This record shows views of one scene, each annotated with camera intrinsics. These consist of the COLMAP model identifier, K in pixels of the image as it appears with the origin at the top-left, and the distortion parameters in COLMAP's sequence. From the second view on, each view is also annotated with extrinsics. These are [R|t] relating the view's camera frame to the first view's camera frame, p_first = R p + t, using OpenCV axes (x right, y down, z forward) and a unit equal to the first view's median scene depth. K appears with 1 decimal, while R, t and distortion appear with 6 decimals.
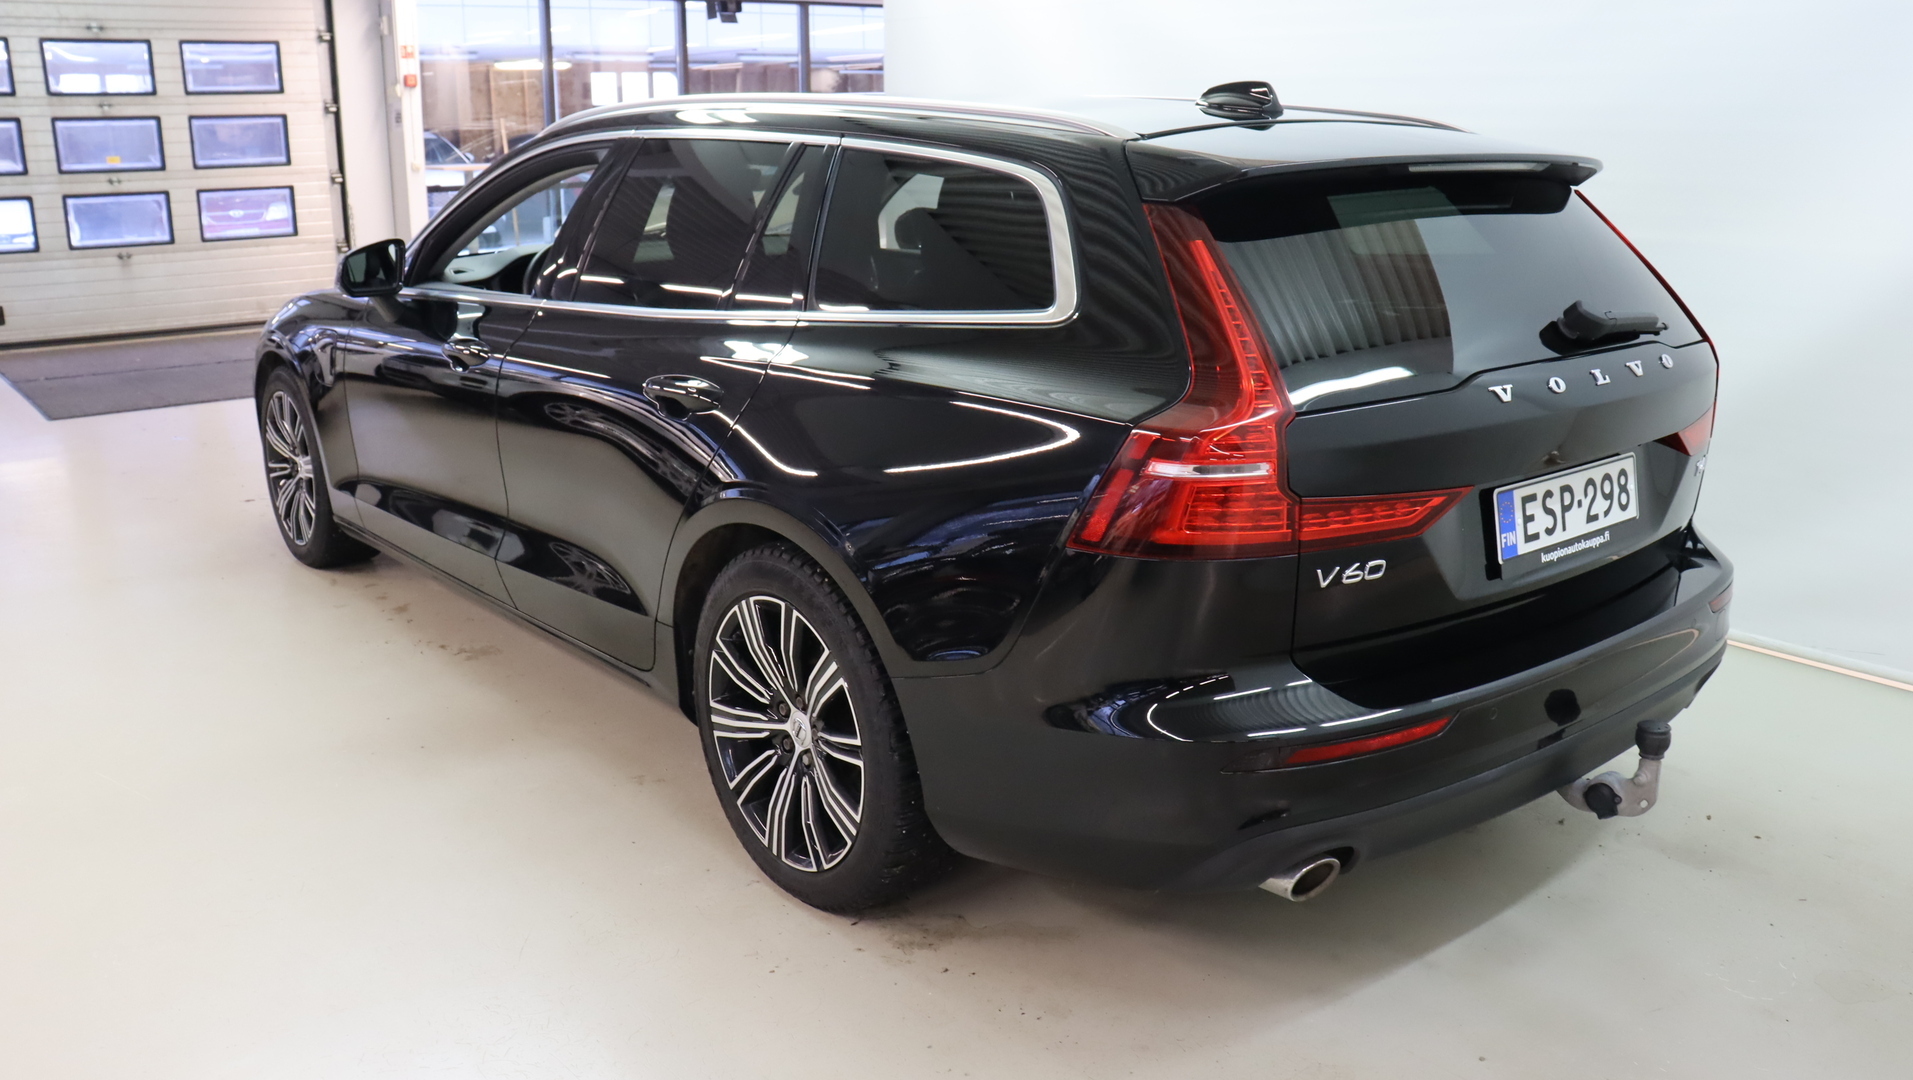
lens RADIAL K [[1630.6, 0, 964.2], [0, 1630.6, 533.1], [0, 0, 1]] dist [-0.192929, 0.166217]
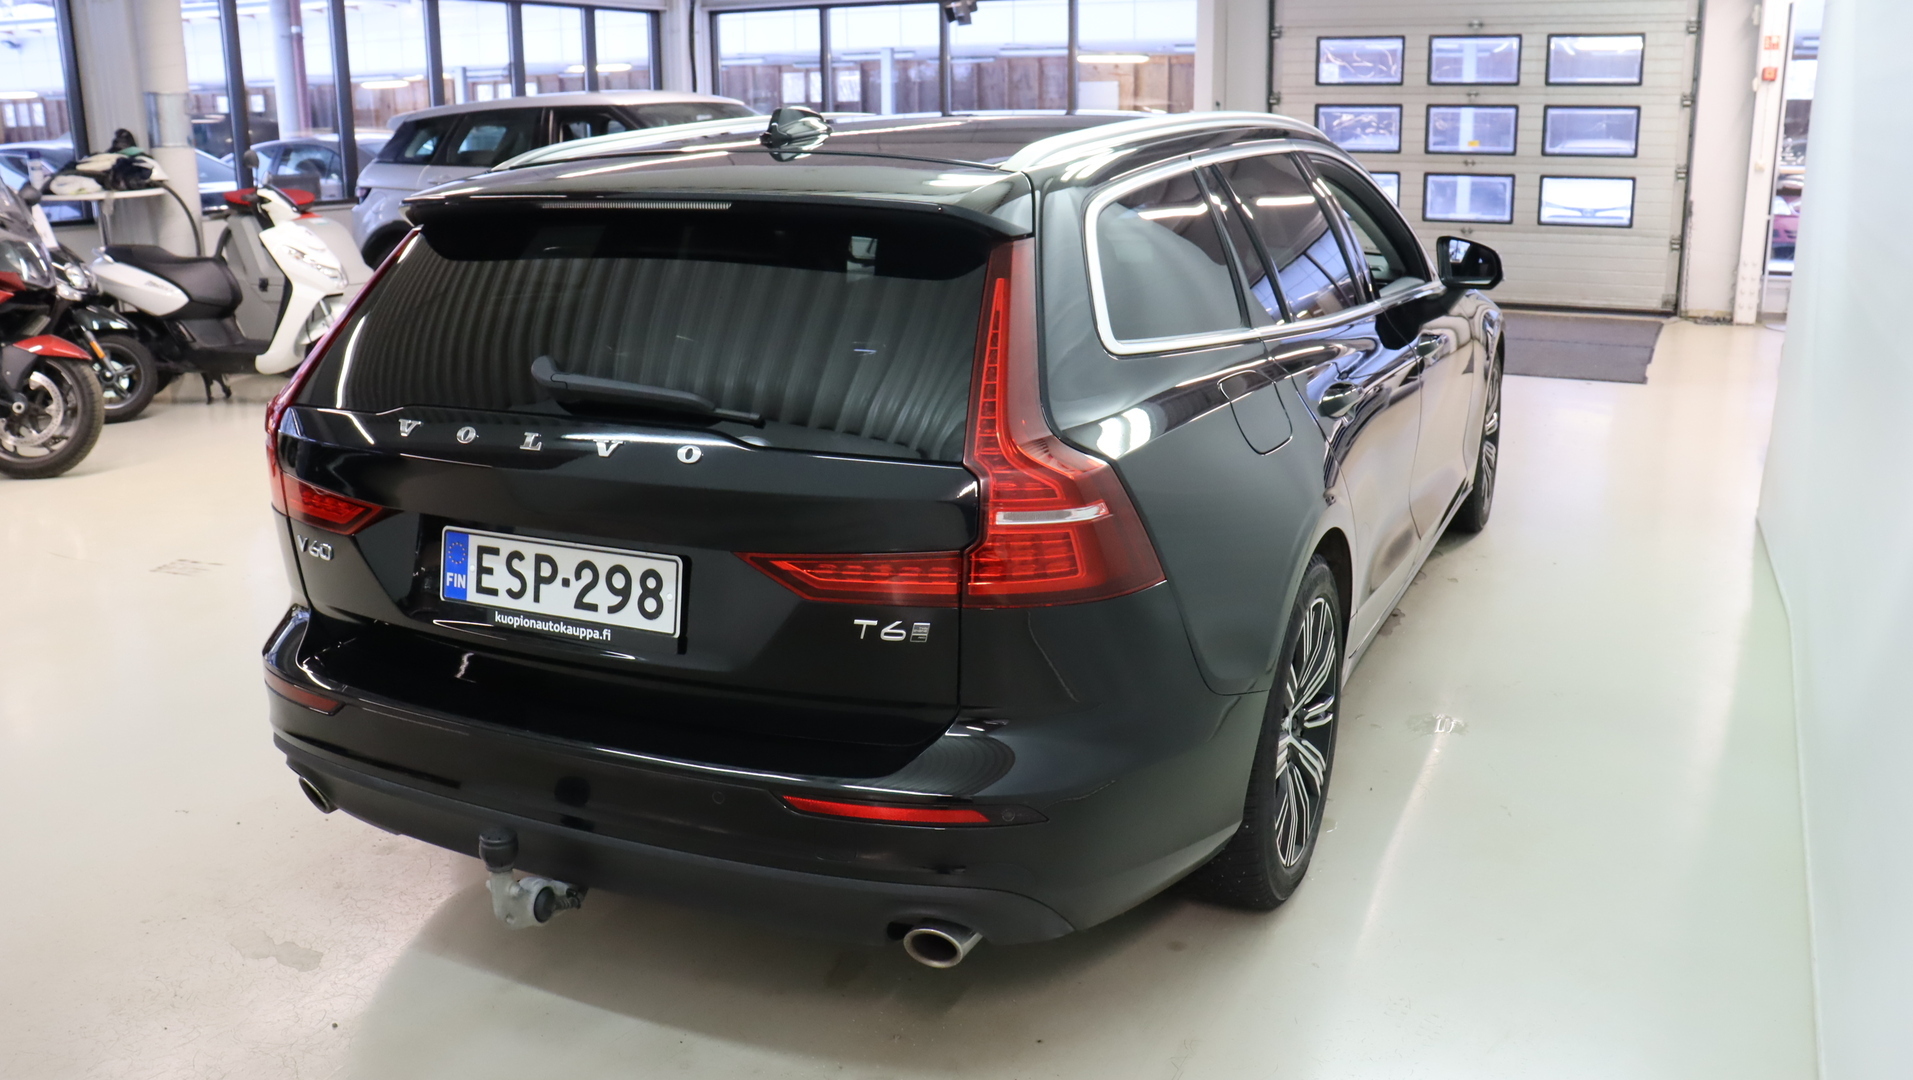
lens RADIAL K [[1630.6, 0, 964.2], [0, 1630.6, 533.1], [0, 0, 1]] dist [-0.192929, 0.166217]
pose [[0.390804, 0.226548, -0.892159, 0.894353], [-0.213700, 0.965087, 0.151457, -0.161490], [0.895324, 0.131464, 0.425573, 0.566693]]
